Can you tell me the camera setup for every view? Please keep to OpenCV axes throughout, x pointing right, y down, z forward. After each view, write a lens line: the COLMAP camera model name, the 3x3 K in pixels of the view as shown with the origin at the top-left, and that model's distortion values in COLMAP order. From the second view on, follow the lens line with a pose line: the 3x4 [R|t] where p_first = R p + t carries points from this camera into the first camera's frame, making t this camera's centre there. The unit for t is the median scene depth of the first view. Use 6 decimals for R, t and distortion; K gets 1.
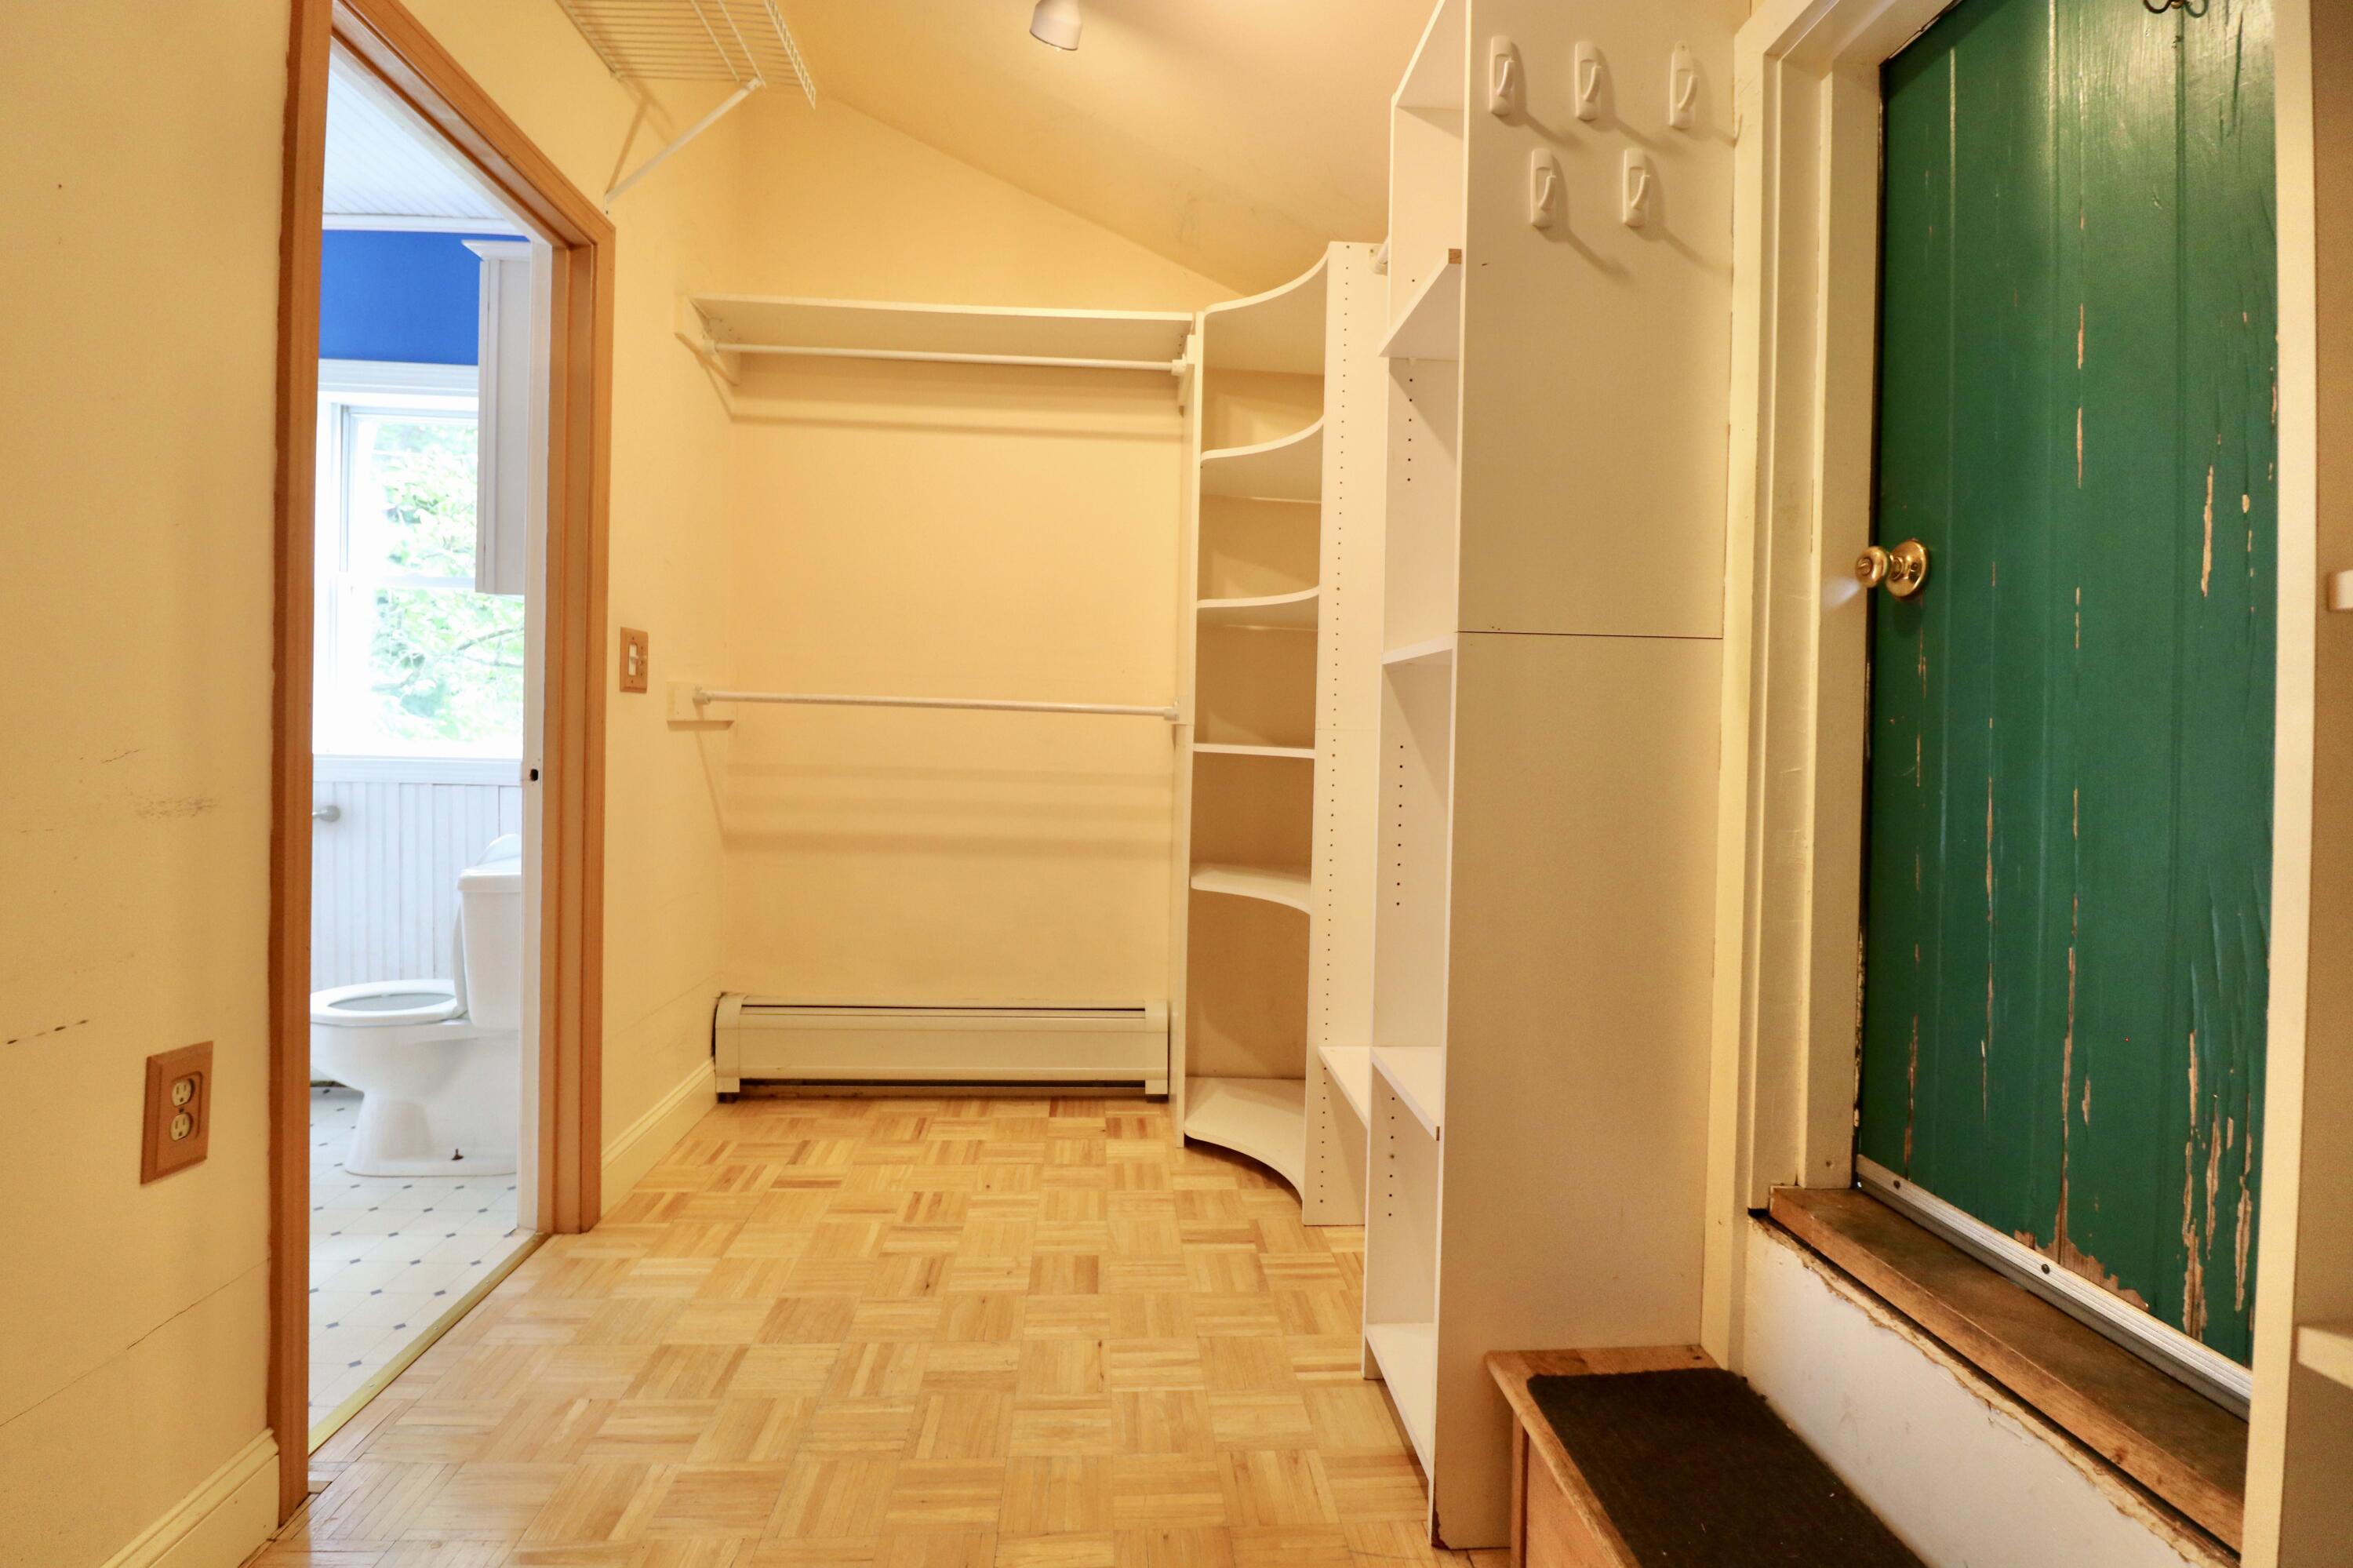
lens RADIAL K [[1095.3, 0, 1173.4], [0, 1095.3, 755.7], [0, 0, 1]] dist [0.000080, -0.016279]
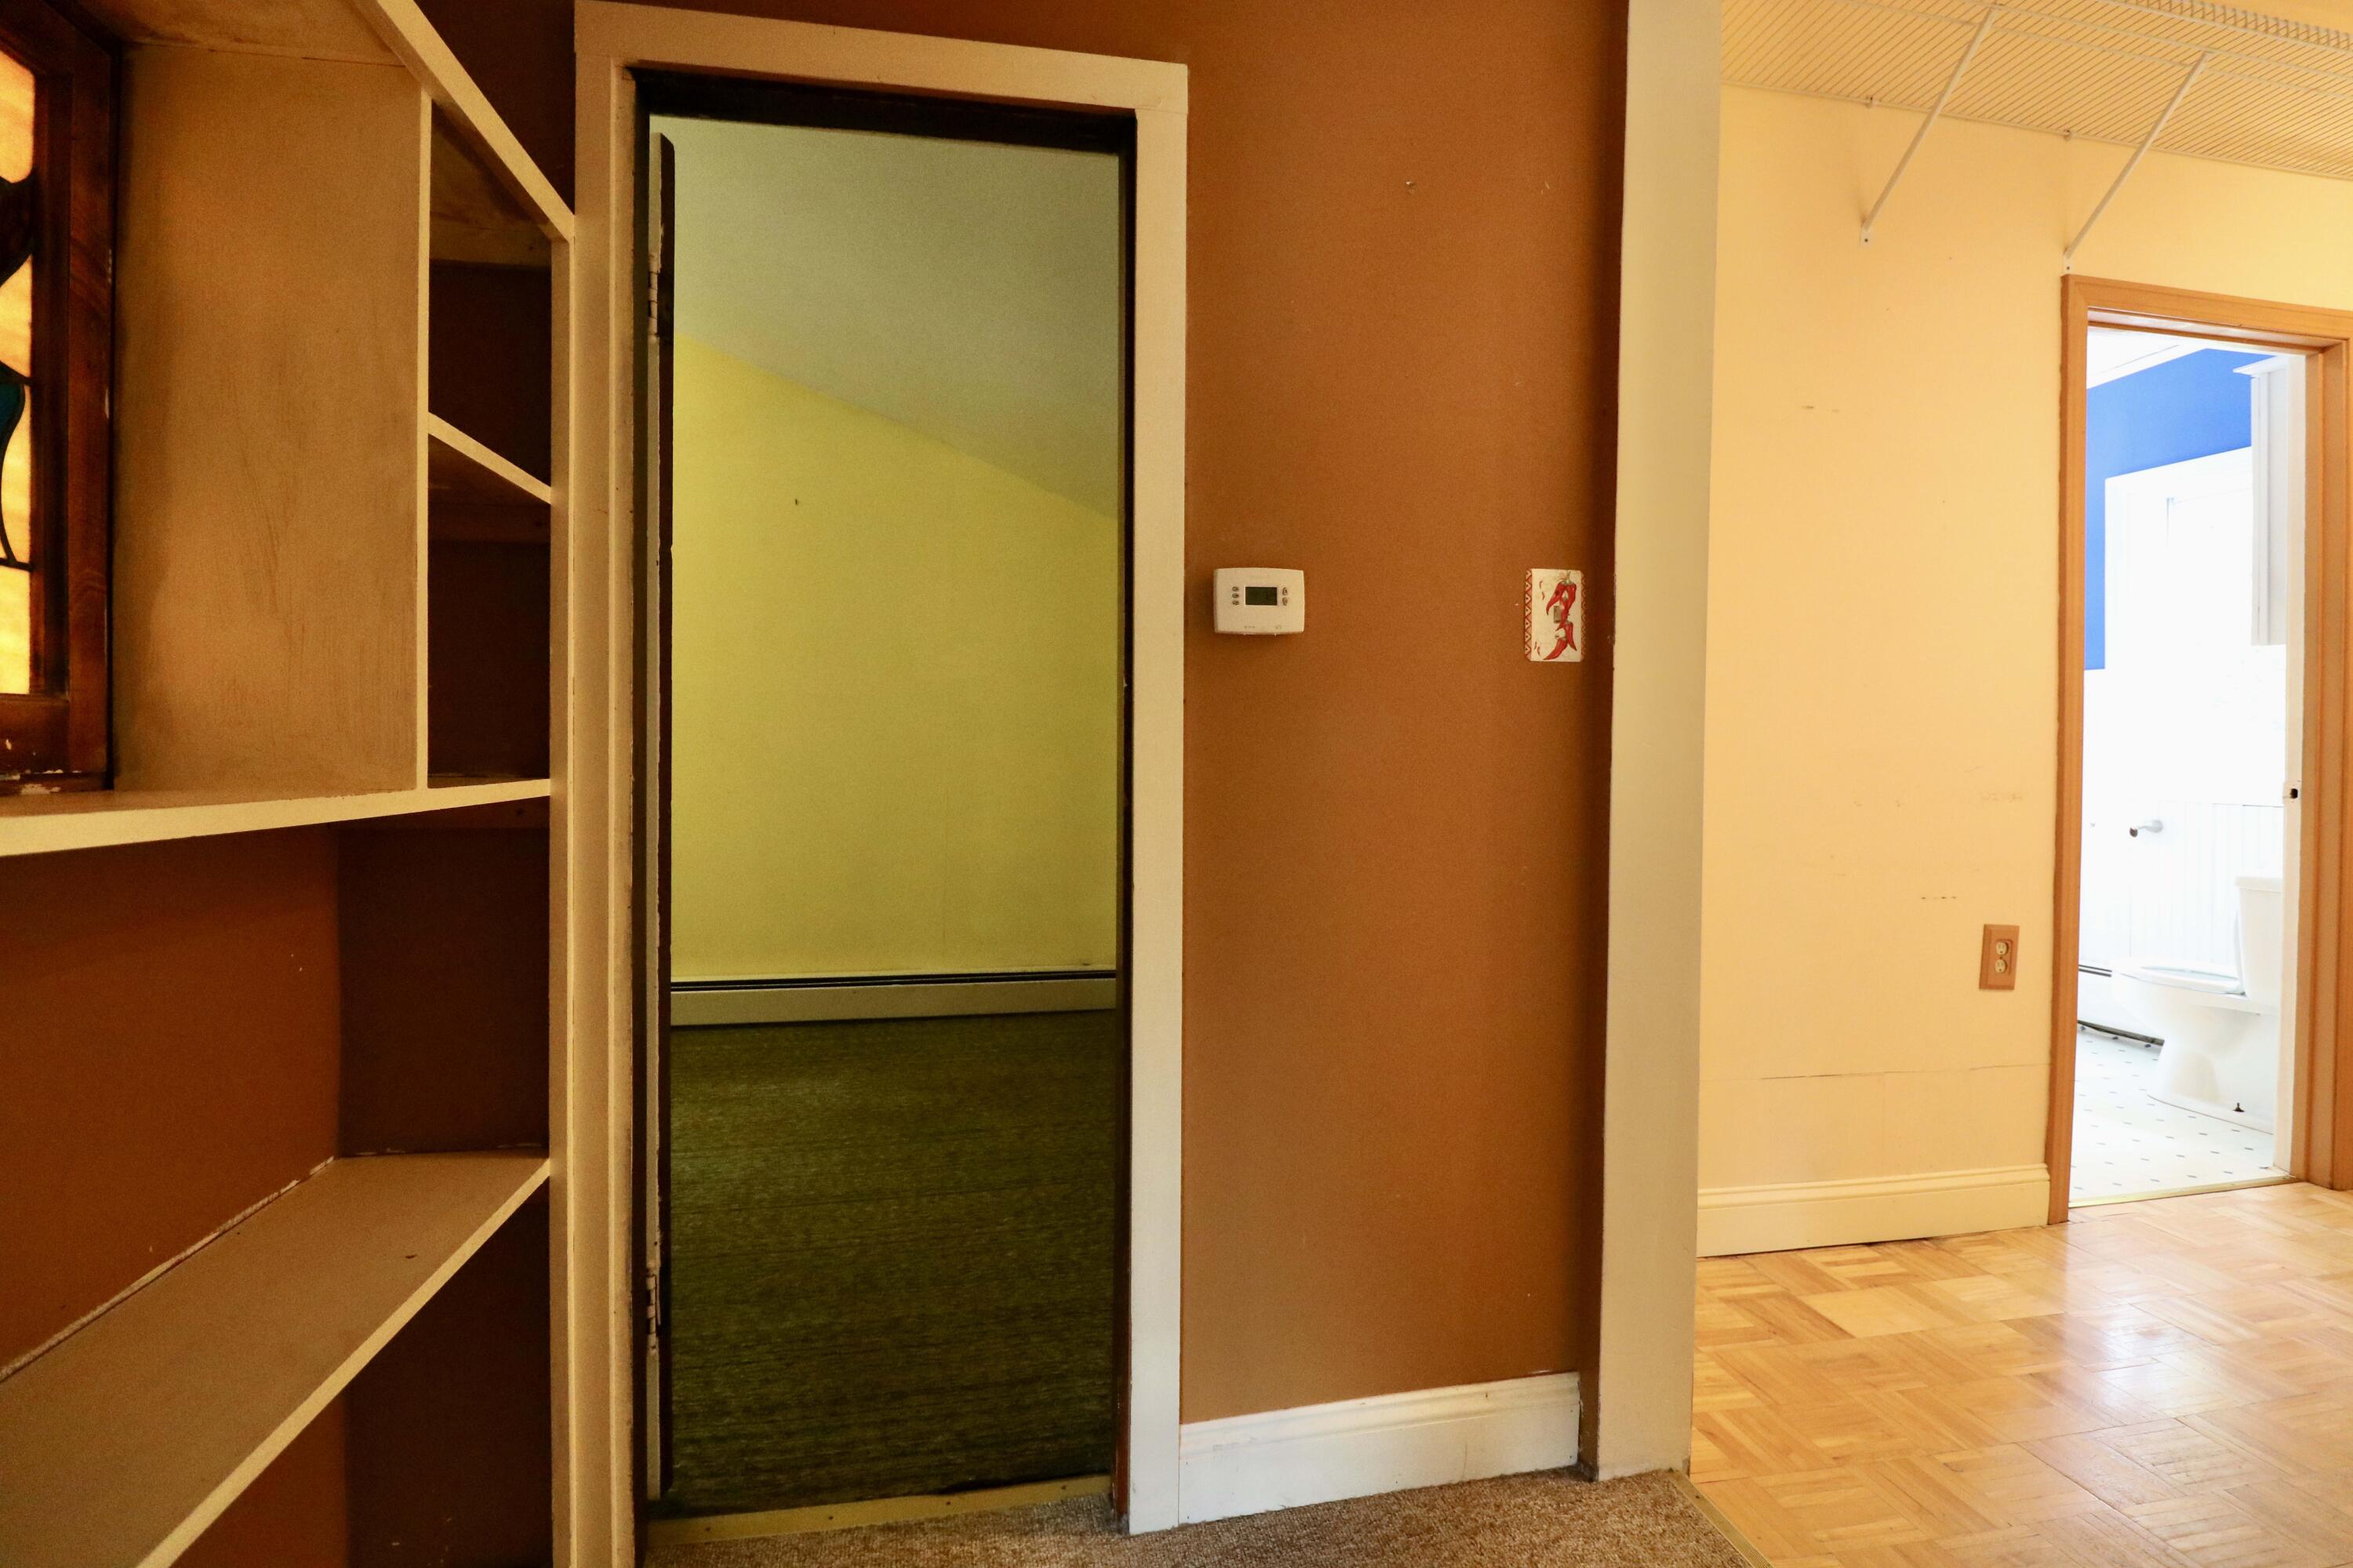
lens RADIAL K [[1084.8, 0, 1173.0], [0, 1084.8, 762.5], [0, 0, 1]] dist [0.002739, -0.015721]
pose [[0.120000, -0.010546, -0.992718, 0.599097], [-0.018270, 0.999751, -0.012829, 0.028591], [0.992606, 0.019677, 0.119777, -0.511534]]
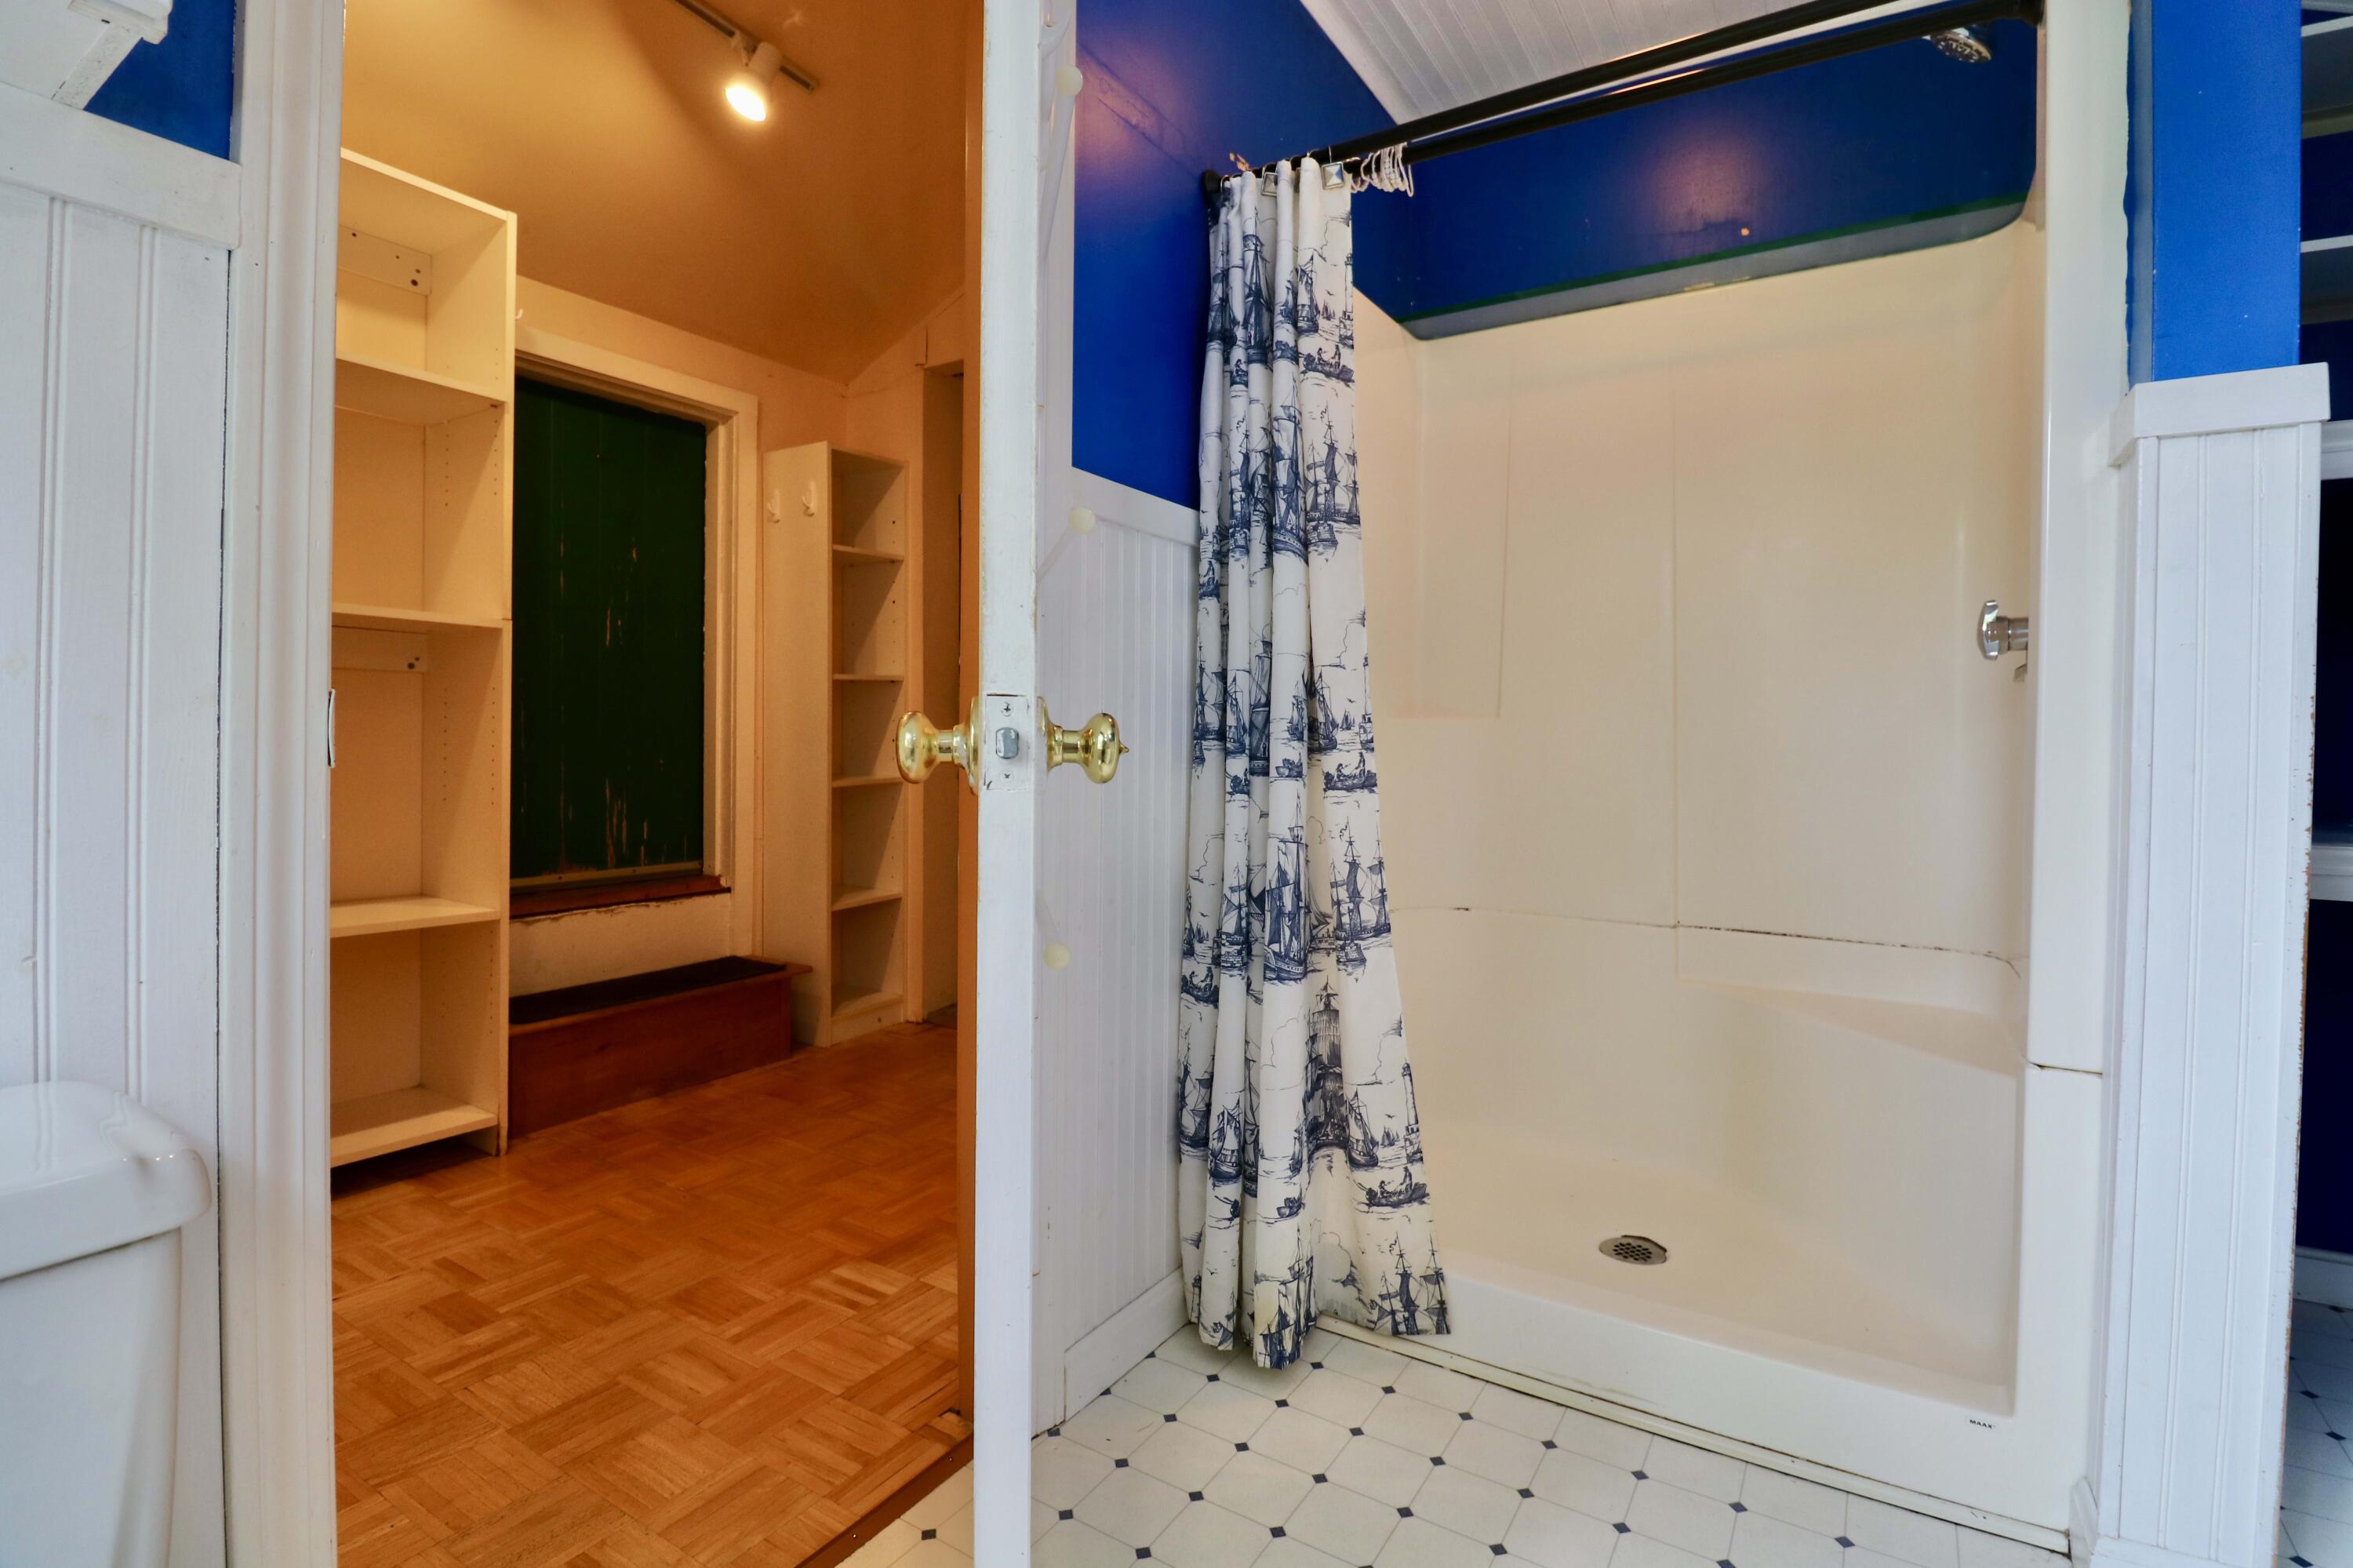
lens RADIAL K [[1086.6, 0, 1177.3], [0, 1086.6, 764.5], [0, 0, 1]] dist [0.001863, -0.014187]
pose [[-0.814774, -0.039319, 0.578444, -1.409870], [-0.019813, 0.999003, 0.039999, 0.024032], [-0.579440, 0.021129, -0.814741, 1.567531]]
